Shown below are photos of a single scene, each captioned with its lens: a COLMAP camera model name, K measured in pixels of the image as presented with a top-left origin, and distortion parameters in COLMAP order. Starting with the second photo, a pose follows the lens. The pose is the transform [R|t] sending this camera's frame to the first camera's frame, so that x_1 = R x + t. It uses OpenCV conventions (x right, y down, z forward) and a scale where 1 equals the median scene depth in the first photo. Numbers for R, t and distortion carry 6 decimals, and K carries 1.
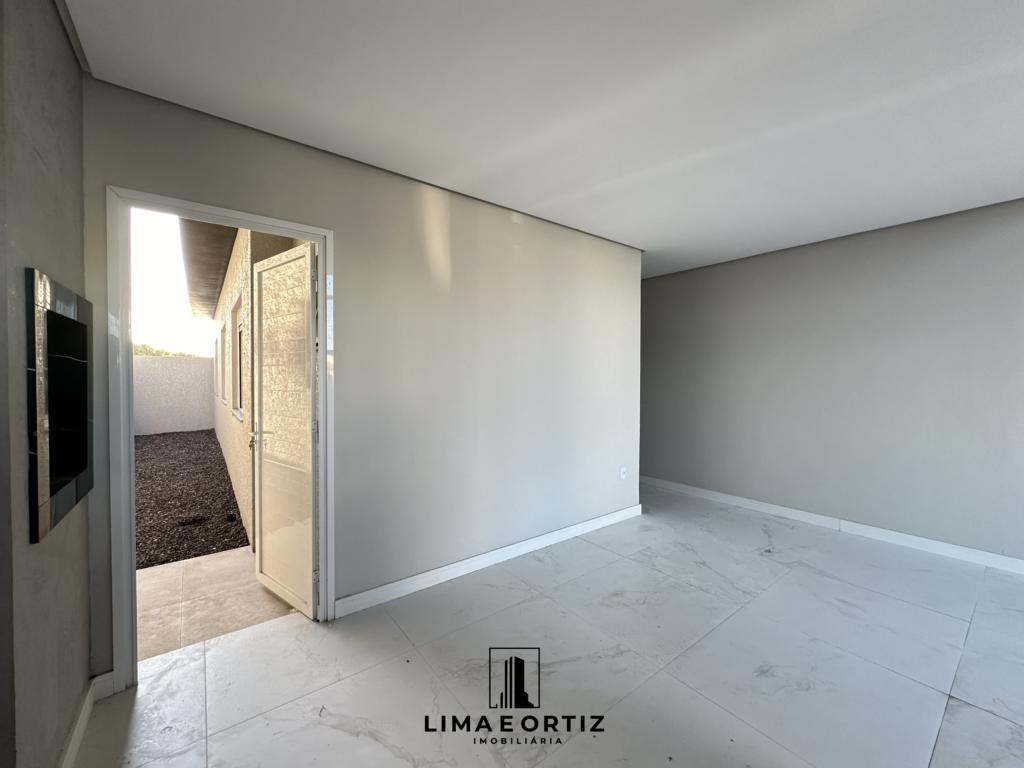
lens RADIAL K [[408.8, 0, 512.9], [0, 408.8, 383.5], [0, 0, 1]] dist [-0.004349, 0.001156]
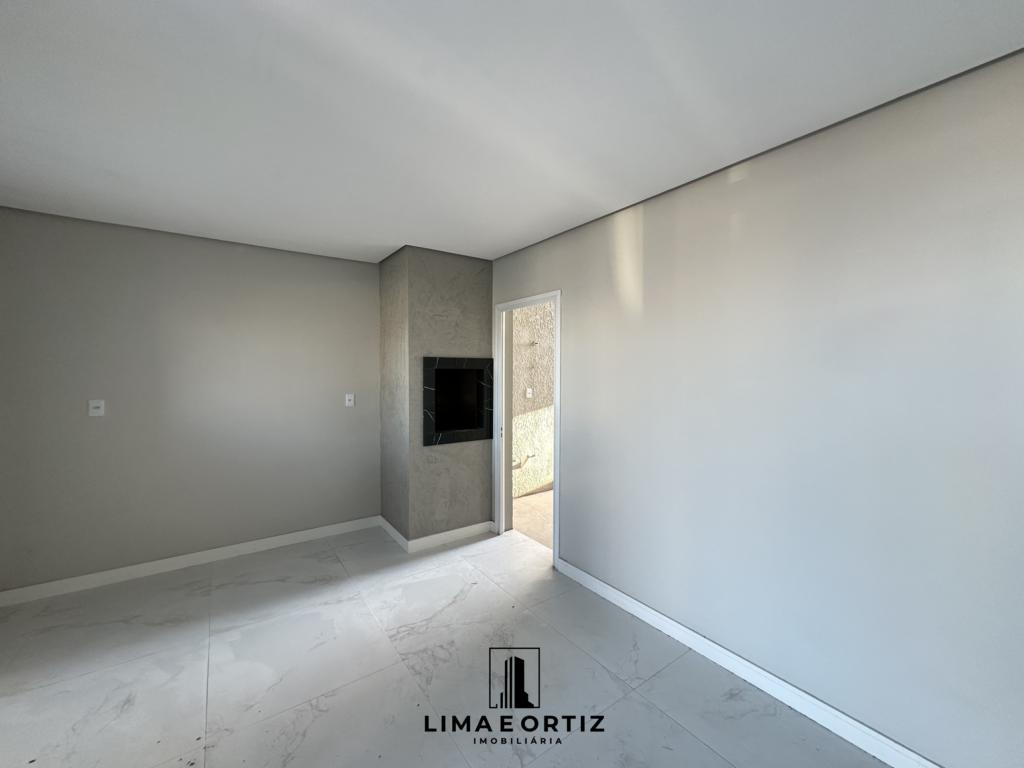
lens RADIAL K [[408.8, 0, 513.5], [0, 408.8, 382.1], [0, 0, 1]] dist [-0.004349, 0.001156]
pose [[-0.030882, 0.026626, -0.999168, 0.703970], [-0.024058, 0.999336, 0.027374, -0.071488], [0.999233, 0.024883, -0.030221, 0.659532]]
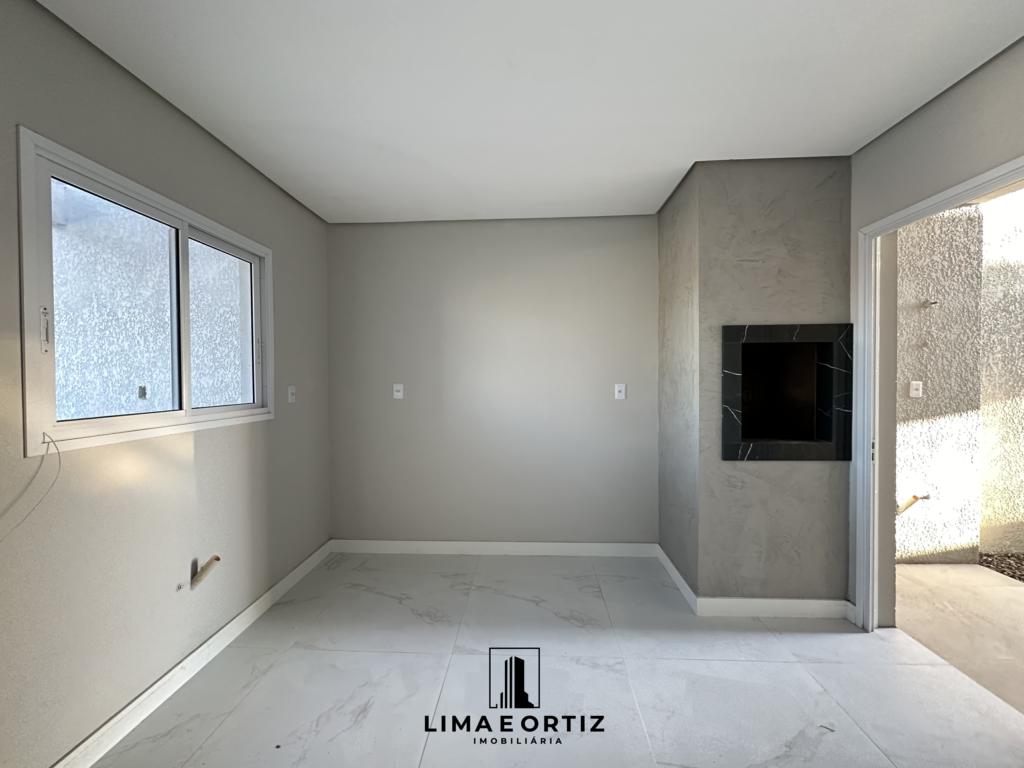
lens RADIAL K [[408.8, 0, 513.1], [0, 408.8, 382.8], [0, 0, 1]] dist [-0.004349, 0.001156]
pose [[-0.646605, 0.016211, -0.762653, 0.396494], [-0.008601, 0.999556, 0.028538, -0.016328], [0.762776, 0.025013, -0.646178, 0.566476]]
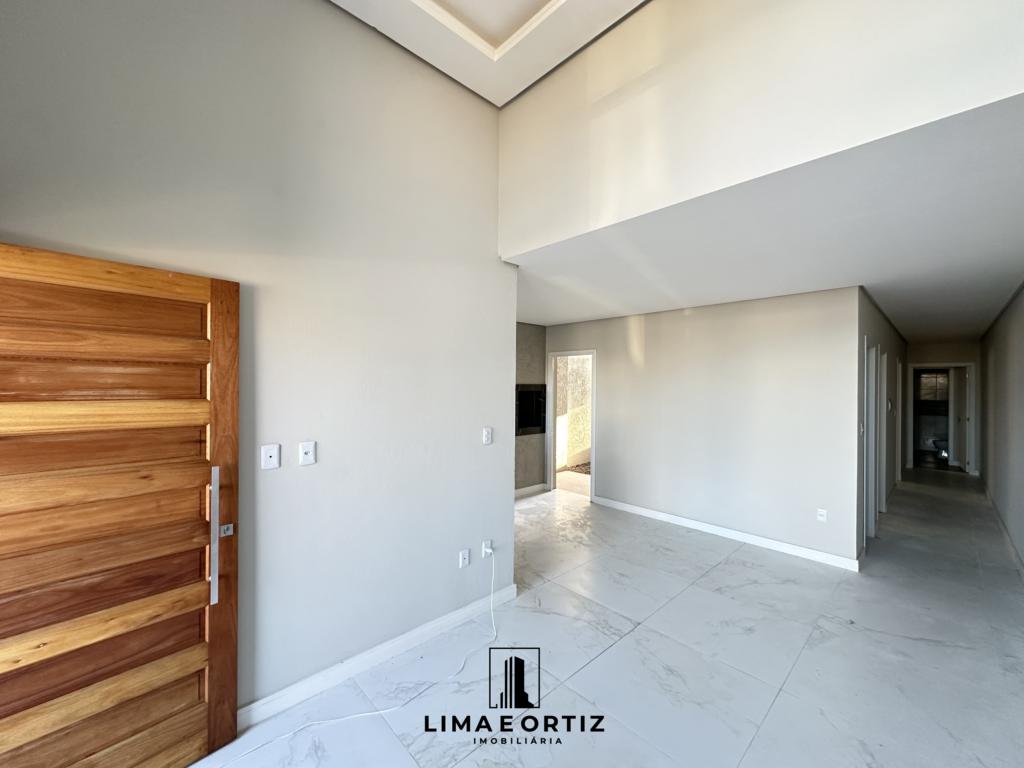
lens RADIAL K [[408.8, 0, 515.0], [0, 408.8, 382.0], [0, 0, 1]] dist [-0.004349, 0.001156]
pose [[0.103702, -0.005502, -0.994593, 1.521715], [-0.030170, 0.999507, -0.008675, -0.097702], [0.994151, 0.030906, 0.103485, 0.173863]]
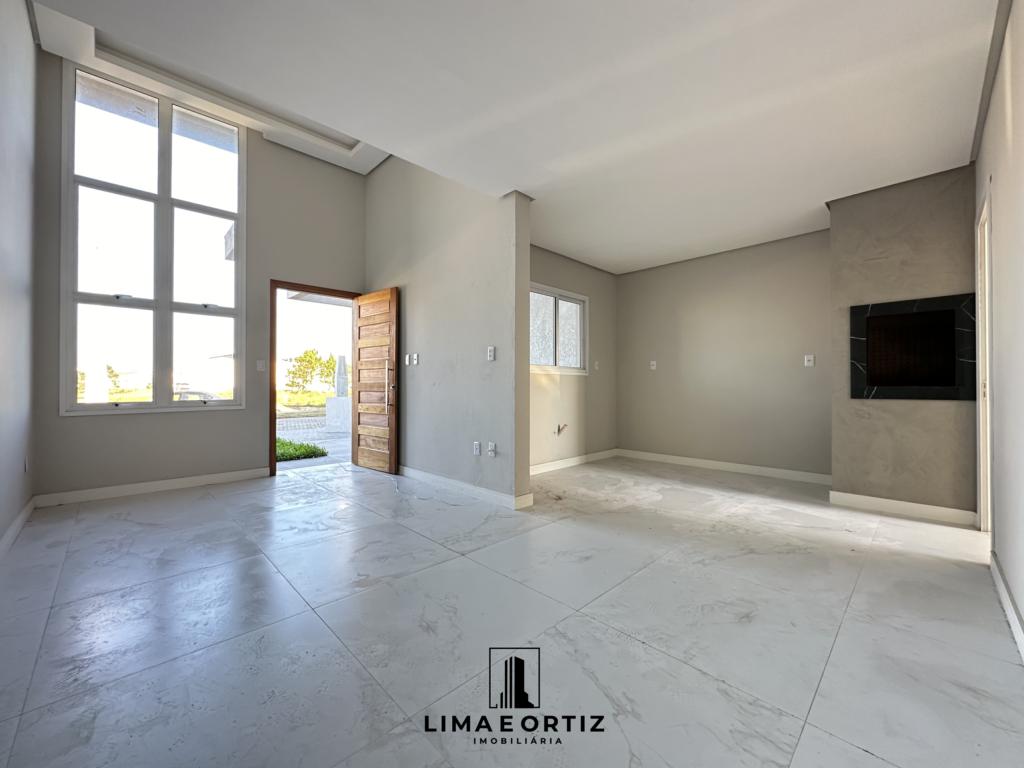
lens RADIAL K [[408.8, 0, 513.2], [0, 408.8, 382.2], [0, 0, 1]] dist [-0.004349, 0.001156]
pose [[-0.992670, -0.001591, -0.120848, 0.614390], [-0.003178, 0.999911, 0.012940, 0.091609], [0.120817, 0.013230, -0.992587, 1.374075]]
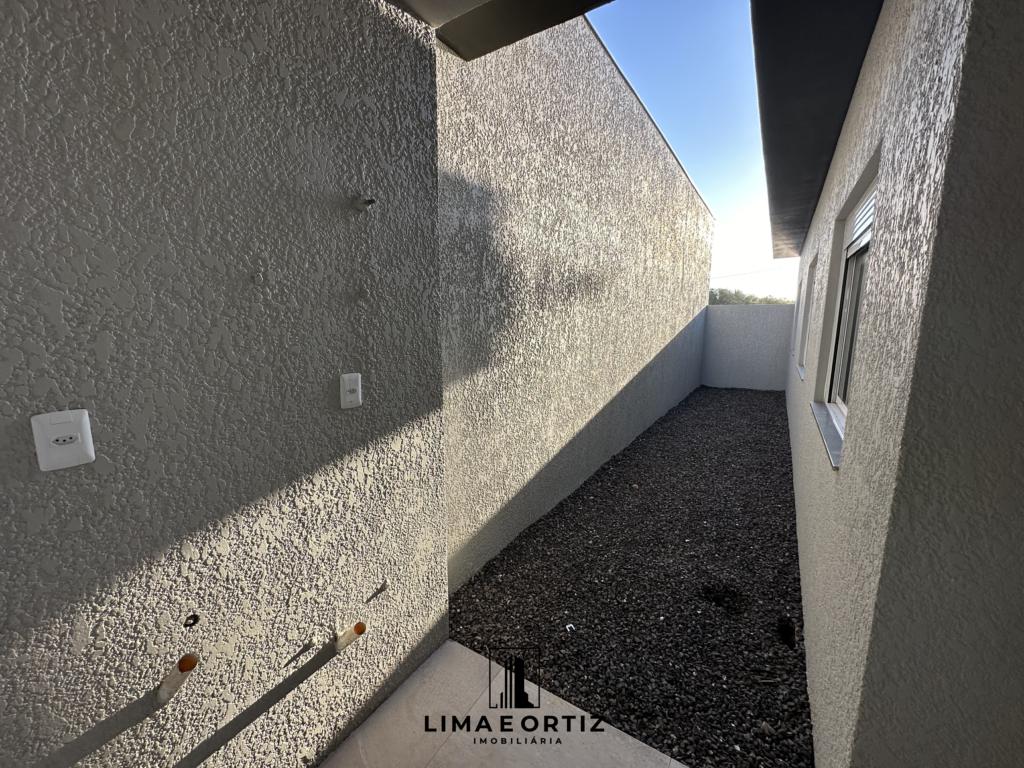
lens RADIAL K [[408.8, 0, 515.3], [0, 408.8, 380.6], [0, 0, 1]] dist [-0.004349, 0.001156]
pose [[0.337396, 0.144332, -0.930232, -0.501603], [-0.022360, 0.989126, 0.145360, -0.063364], [0.941097, -0.028244, 0.336954, 0.693252]]
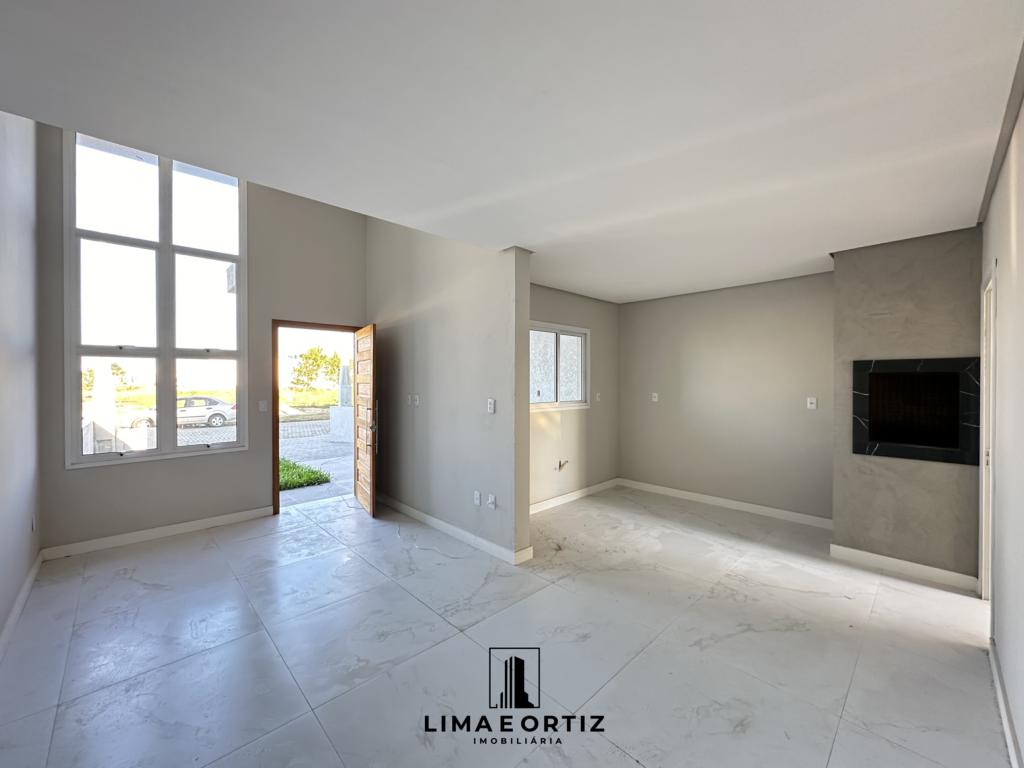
lens RADIAL K [[408.8, 0, 513.4], [0, 408.8, 382.4], [0, 0, 1]] dist [-0.004349, 0.001156]
pose [[-0.993763, 0.000742, -0.111511, 0.603217], [-0.002350, 0.999616, 0.027599, -0.074444], [0.111489, 0.027689, -0.993380, 1.372487]]
